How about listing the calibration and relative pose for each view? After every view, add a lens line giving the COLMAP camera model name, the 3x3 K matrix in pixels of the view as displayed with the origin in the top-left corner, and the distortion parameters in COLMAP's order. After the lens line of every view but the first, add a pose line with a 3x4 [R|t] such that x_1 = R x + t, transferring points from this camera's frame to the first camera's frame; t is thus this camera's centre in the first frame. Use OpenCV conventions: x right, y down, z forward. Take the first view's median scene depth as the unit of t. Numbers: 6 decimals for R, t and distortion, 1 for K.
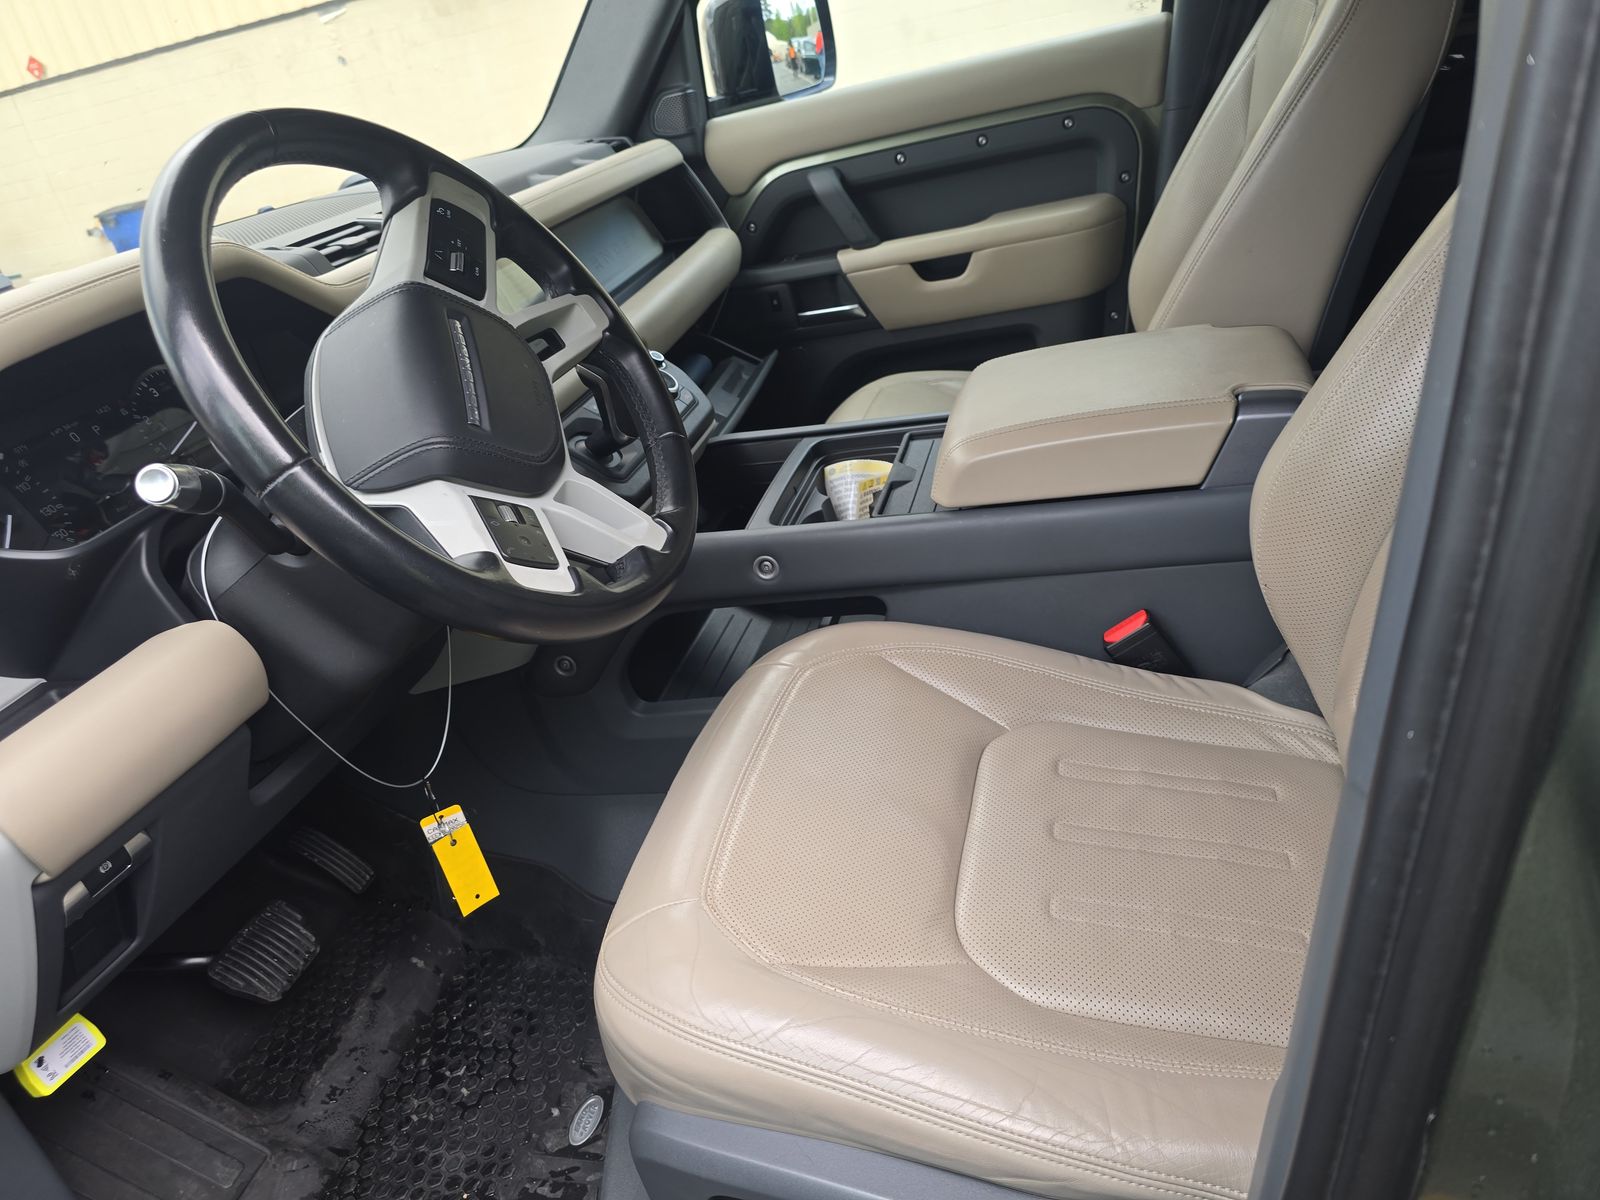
lens RADIAL K [[1037.4, 0, 806.7], [0, 1037.4, 599.2], [0, 0, 1]] dist [-0.002281, -0.003583]
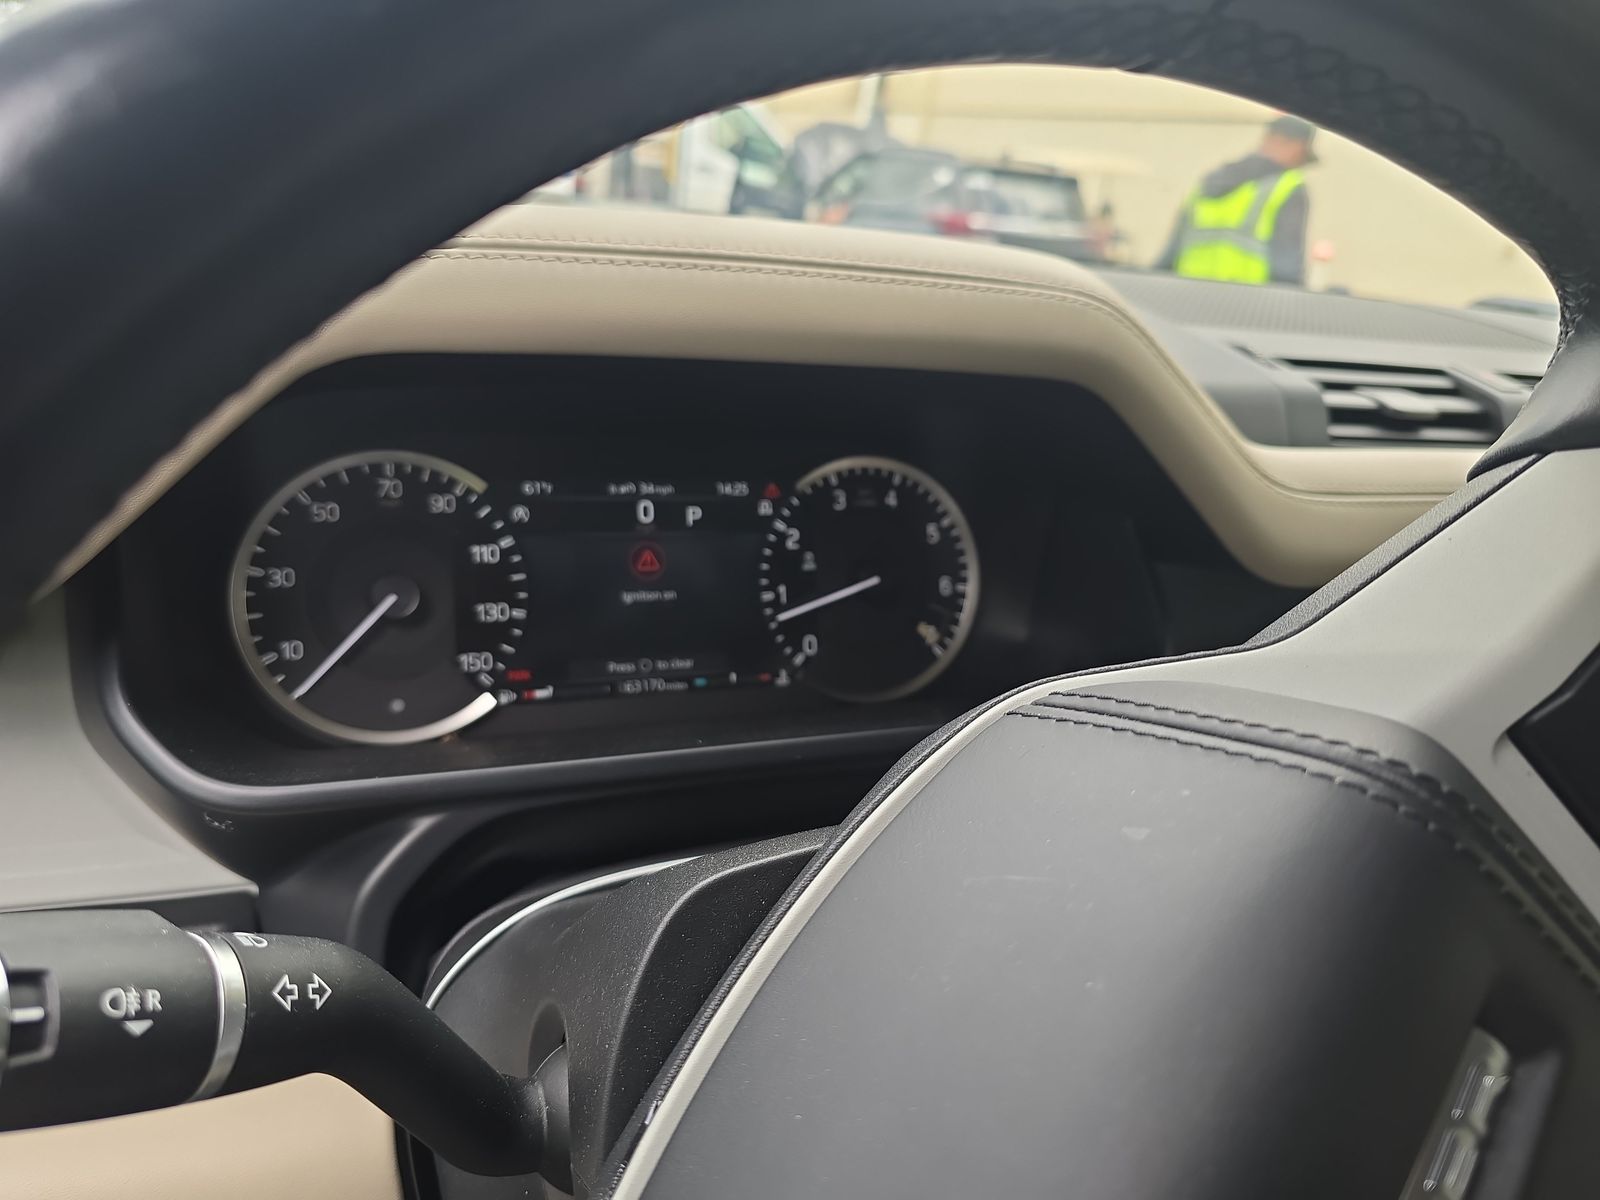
lens RADIAL K [[1124.1, 0, 840.9], [0, 1124.1, 593.4], [0, 0, 1]] dist [0.006613, -0.043993]
pose [[0.570281, 0.522436, -0.633909, -0.124615], [-0.593373, 0.795641, 0.121913, -0.111649], [0.568056, 0.306620, 0.763738, 0.287861]]
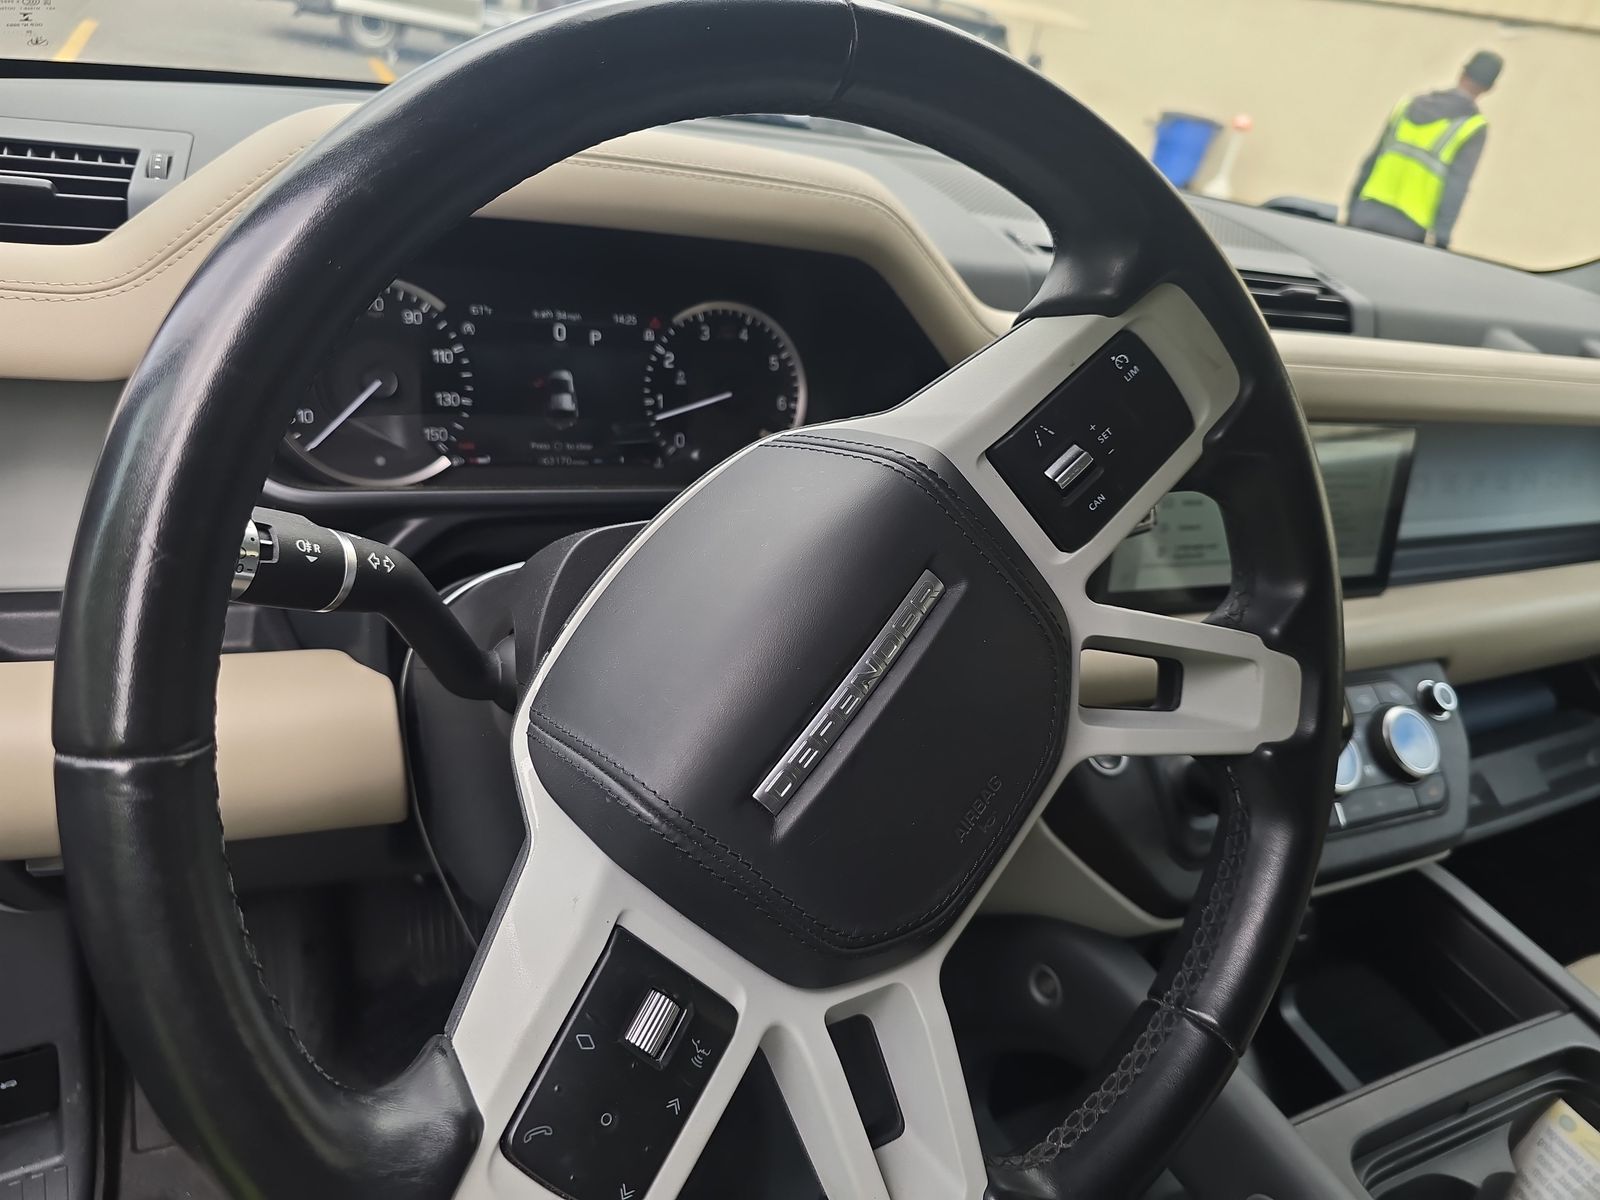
lens RADIAL K [[1118.0, 0, 826.5], [0, 1118.0, 596.5], [0, 0, 1]] dist [-0.003125, -0.004359]
pose [[0.584403, 0.626335, -0.515924, -0.044344], [-0.640224, 0.746536, 0.181100, -0.123421], [0.498585, 0.224471, 0.837273, 0.222393]]
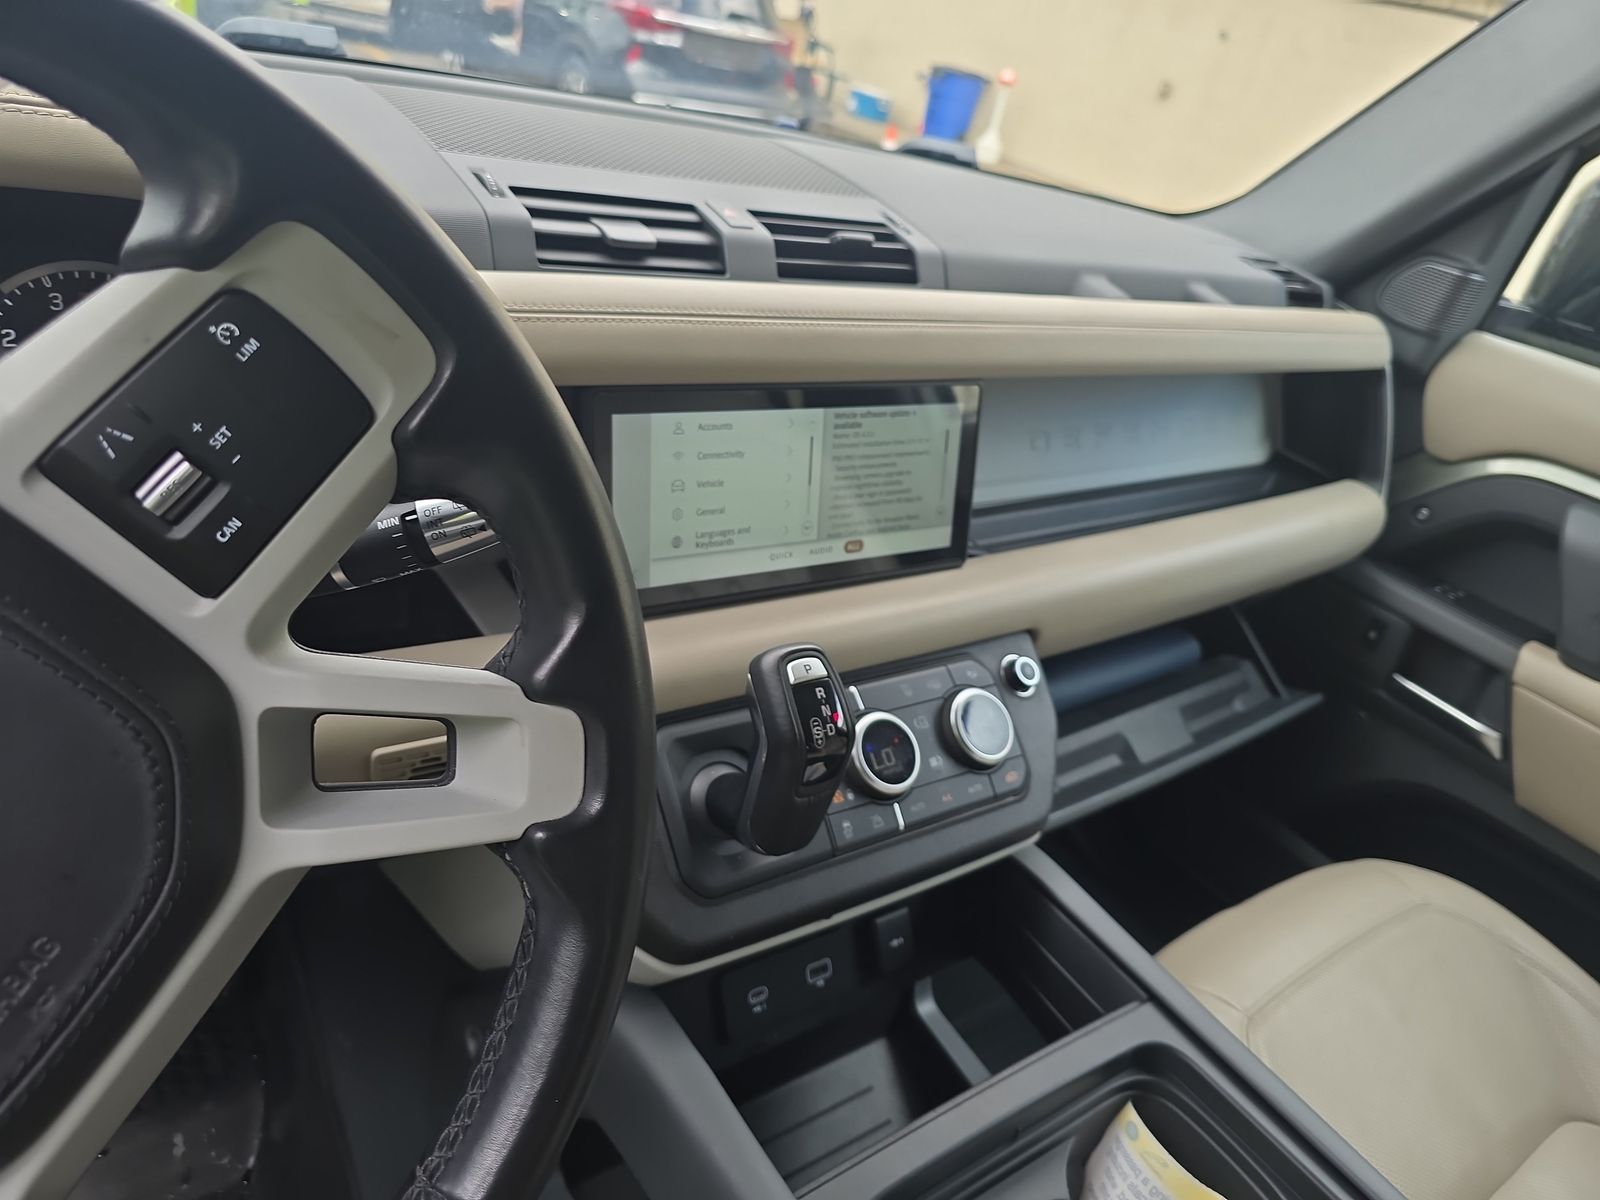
lens RADIAL K [[1105.9, 0, 800.3], [0, 1105.9, 591.9], [0, 0, 1]] dist [0.009296, -0.004460]
pose [[0.688086, 0.603010, -0.403630, -0.015090], [-0.615284, 0.779726, 0.115985, -0.188749], [0.384661, 0.168540, 0.907541, 0.312521]]
